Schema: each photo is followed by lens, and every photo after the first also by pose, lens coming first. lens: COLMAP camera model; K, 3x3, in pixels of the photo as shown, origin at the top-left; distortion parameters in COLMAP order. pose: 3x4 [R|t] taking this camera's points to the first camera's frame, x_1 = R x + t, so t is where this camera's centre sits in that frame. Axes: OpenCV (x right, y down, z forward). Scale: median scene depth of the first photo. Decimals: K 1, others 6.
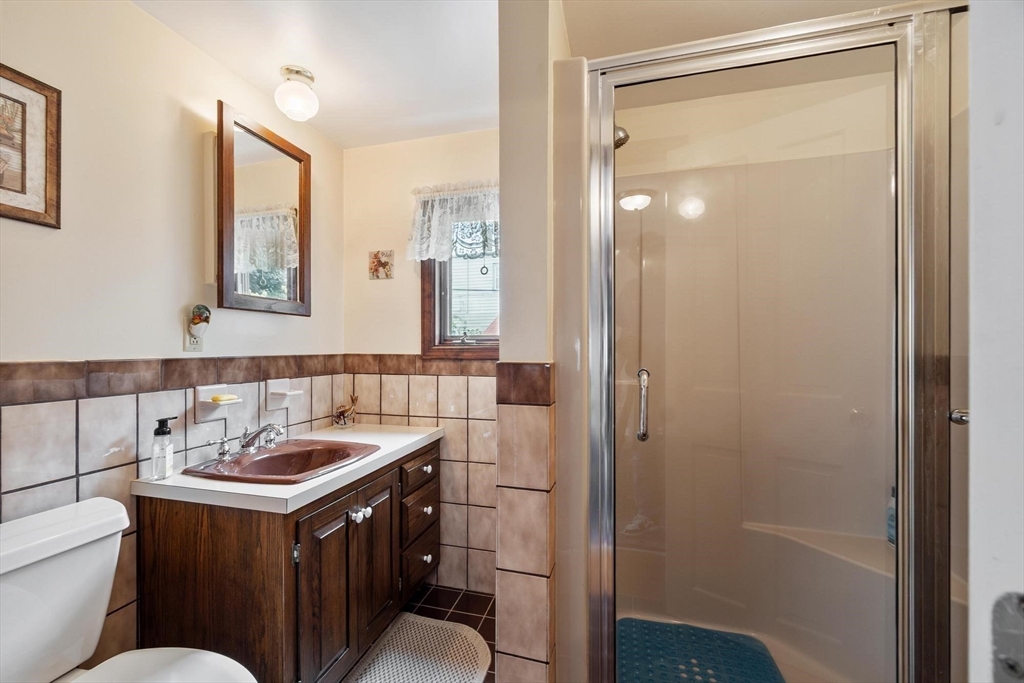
lens RADIAL K [[449.8, 0, 506.2], [0, 449.8, 348.2], [0, 0, 1]] dist [0.001464, -0.001036]
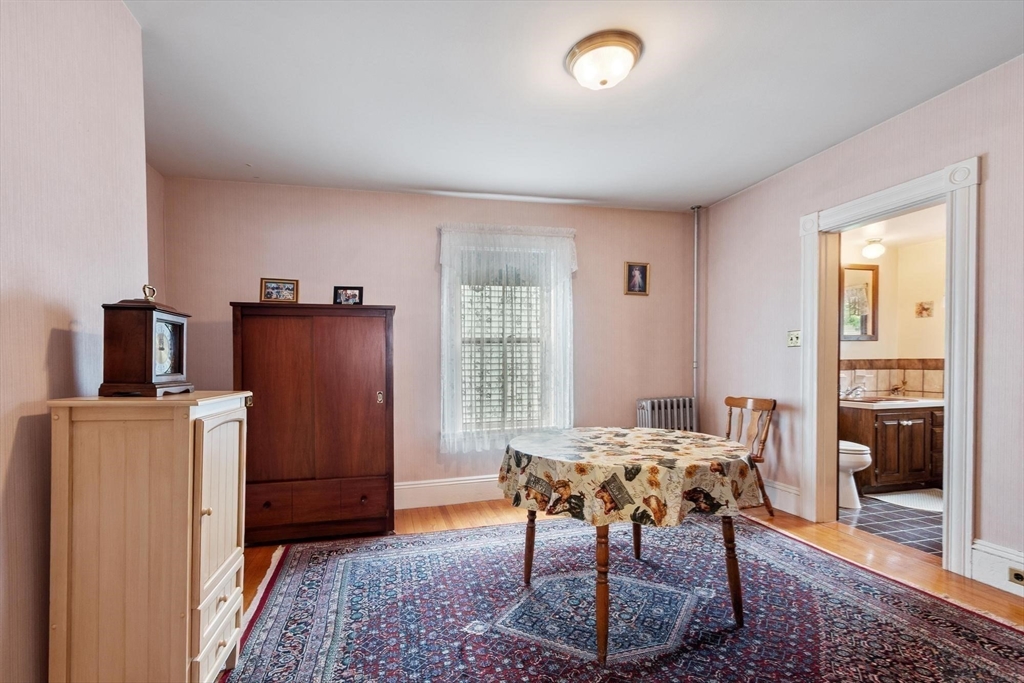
lens RADIAL K [[449.8, 0, 488.7], [0, 449.8, 371.6], [0, 0, 1]] dist [0.001464, -0.001036]
pose [[0.466573, 0.013268, -0.884383, 0.527137], [0.004206, 0.999843, 0.017219, 0.028056], [0.884473, -0.011754, 0.466444, -1.448886]]
